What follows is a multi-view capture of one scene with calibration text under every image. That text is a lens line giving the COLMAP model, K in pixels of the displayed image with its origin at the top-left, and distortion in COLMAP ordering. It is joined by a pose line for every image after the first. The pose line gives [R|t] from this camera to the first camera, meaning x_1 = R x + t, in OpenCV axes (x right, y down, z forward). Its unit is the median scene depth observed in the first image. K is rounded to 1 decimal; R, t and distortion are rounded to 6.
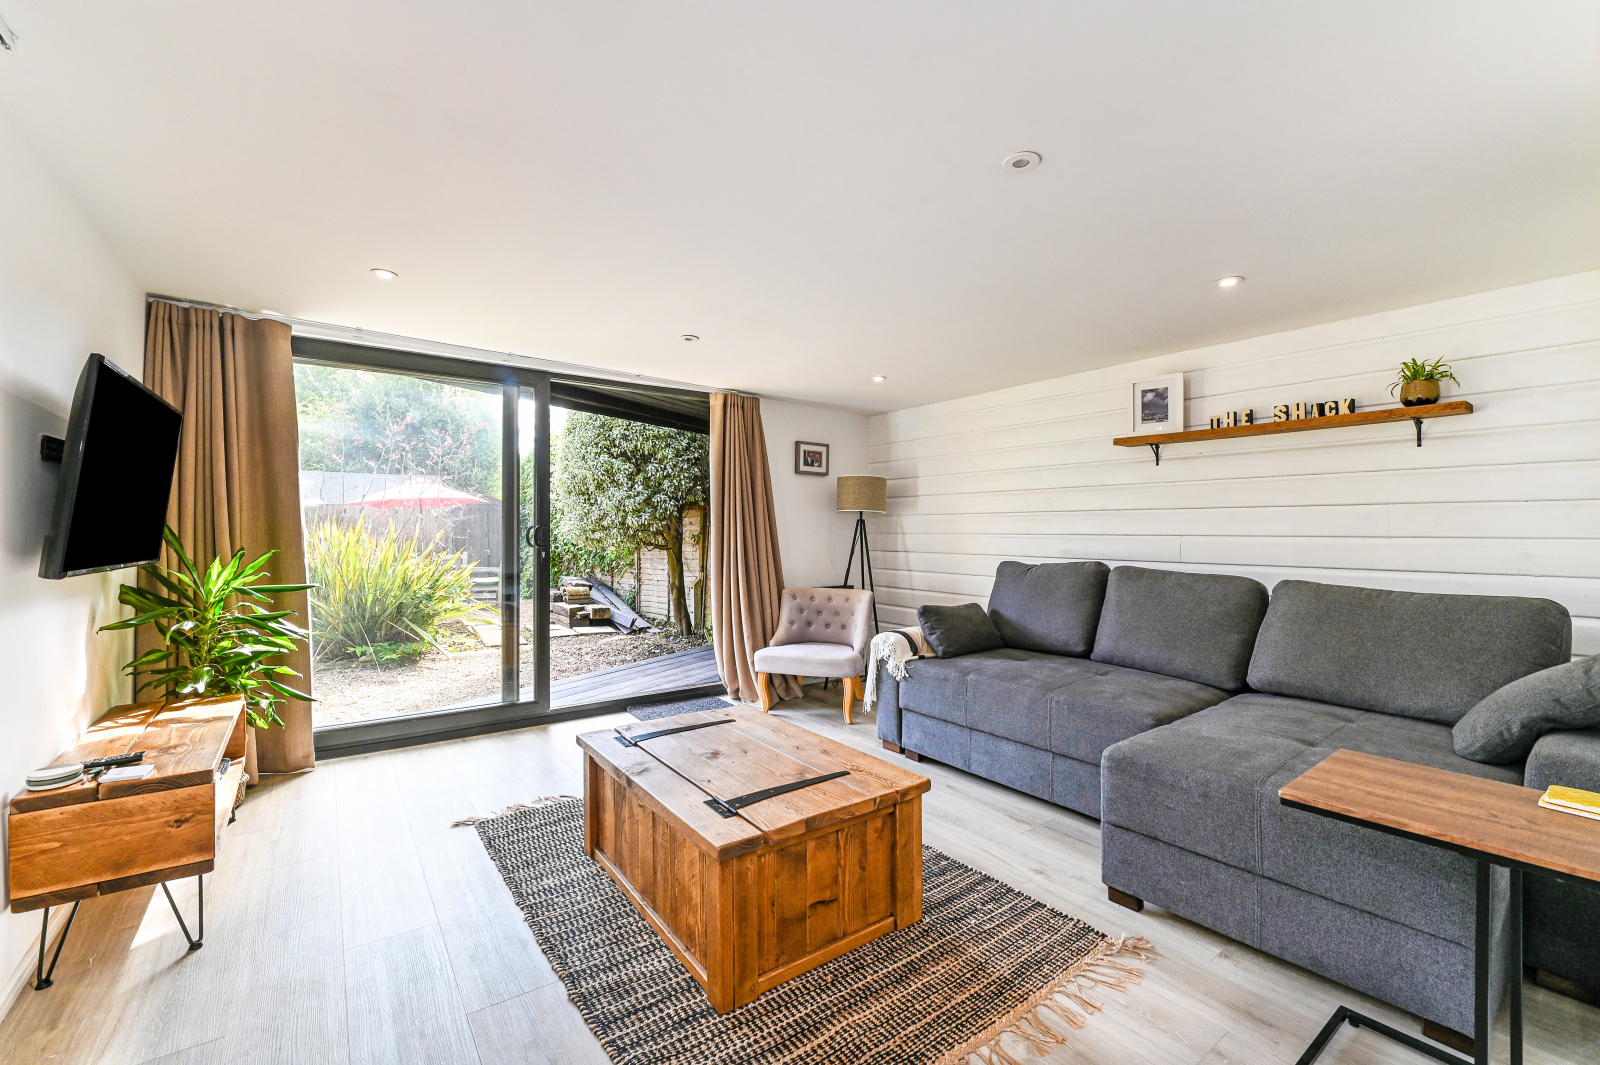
lens RADIAL K [[658.2, 0, 797.6], [0, 658.2, 528.0], [0, 0, 1]] dist [-0.023192, -0.000054]
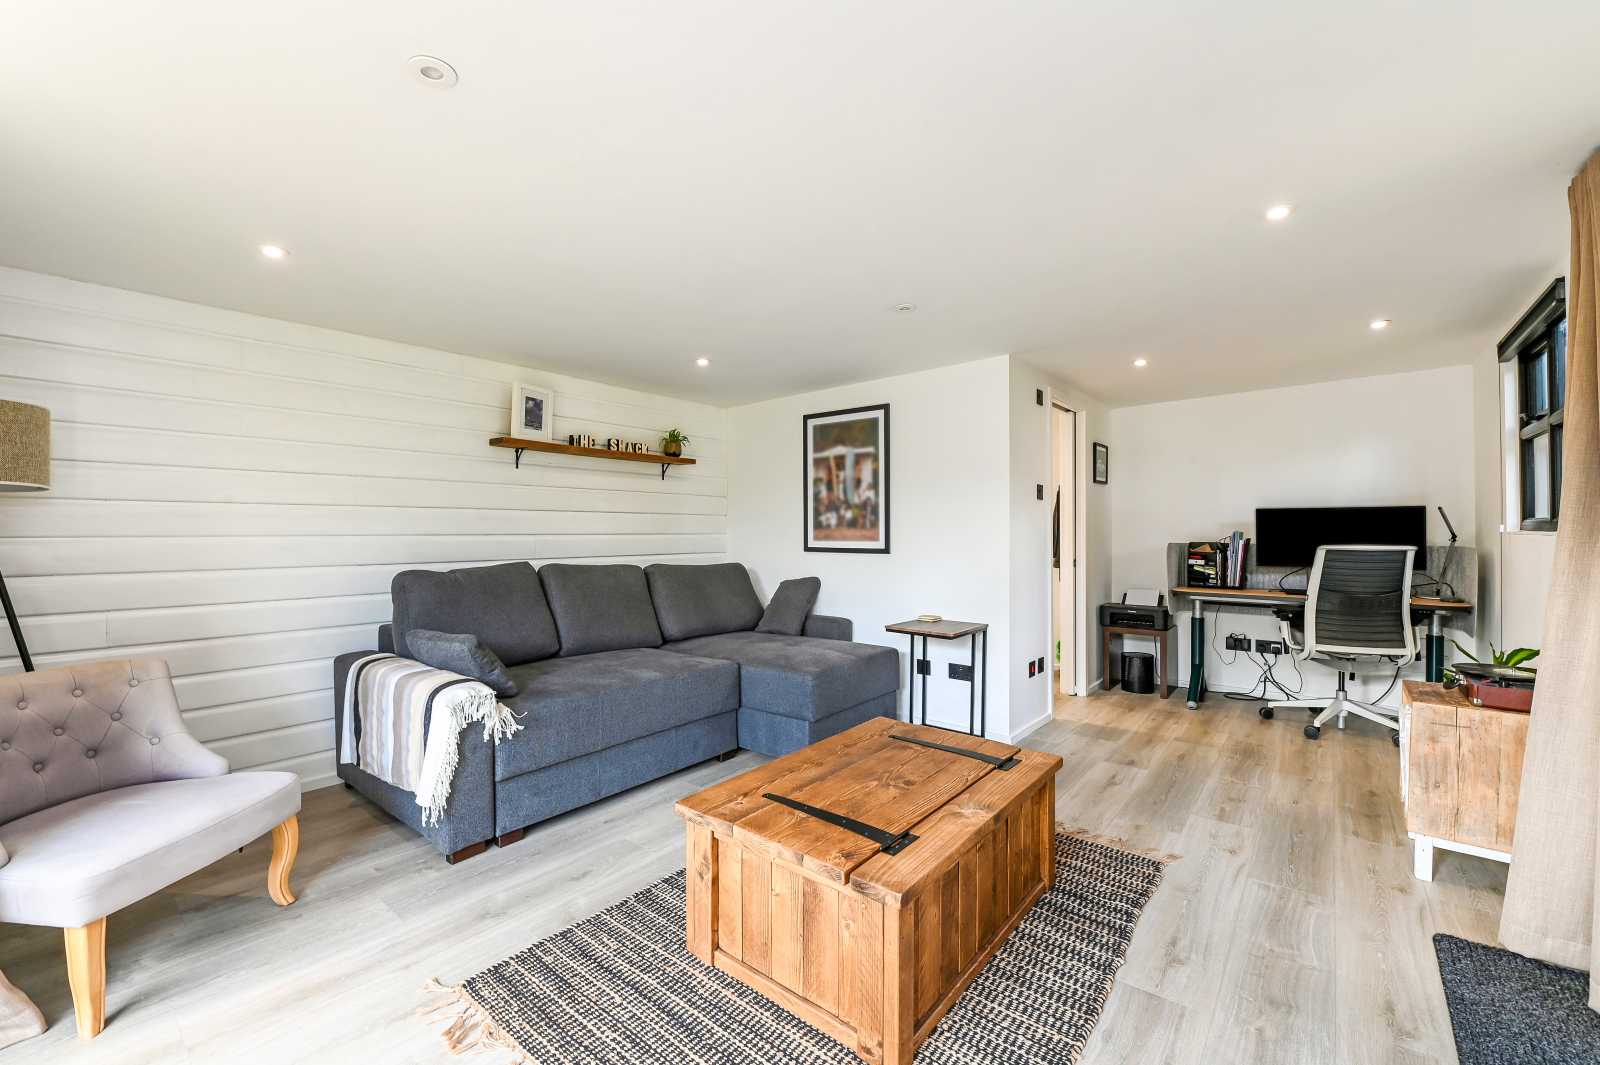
lens RADIAL K [[658.2, 0, 797.6], [0, 658.2, 528.0], [0, 0, 1]] dist [-0.023192, -0.000054]
pose [[-0.255560, 0.003511, 0.966787, -0.718480], [-0.002273, 0.999988, -0.004233, 0.003488], [-0.966791, -0.003279, -0.255549, 1.028274]]
